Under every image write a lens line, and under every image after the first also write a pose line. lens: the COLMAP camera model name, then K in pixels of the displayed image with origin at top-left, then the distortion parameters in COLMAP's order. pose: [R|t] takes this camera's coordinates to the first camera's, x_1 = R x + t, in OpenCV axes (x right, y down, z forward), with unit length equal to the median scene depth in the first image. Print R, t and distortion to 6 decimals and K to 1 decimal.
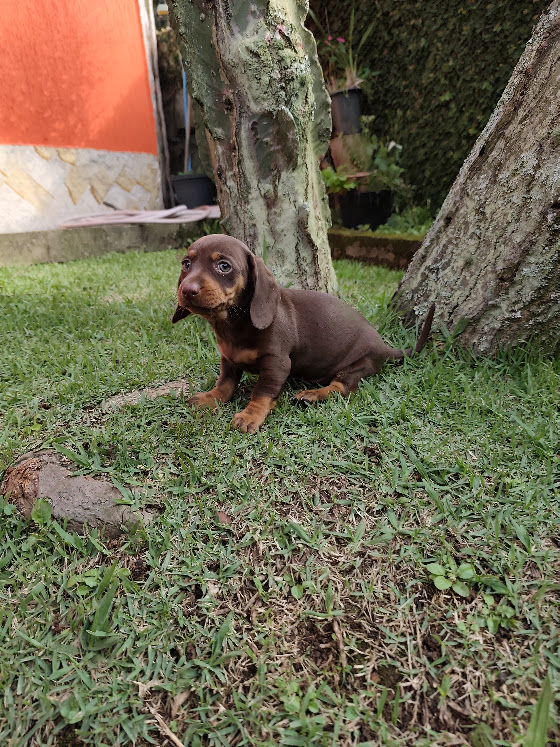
lens RADIAL K [[552.8, 0, 284.9], [0, 552.8, 376.9], [0, 0, 1]] dist [0.000292, -0.017152]
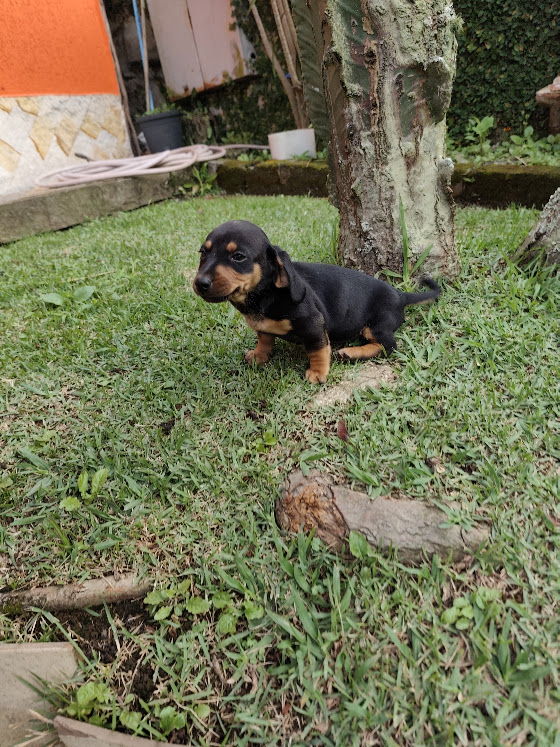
lens RADIAL K [[552.8, 0, 267.6], [0, 552.8, 360.1], [0, 0, 1]] dist [0.000292, -0.017152]
pose [[0.987997, -0.124088, 0.091998, -0.387161], [0.113994, 0.987607, 0.107883, -0.110562], [-0.104245, -0.096101, 0.989898, 0.066393]]
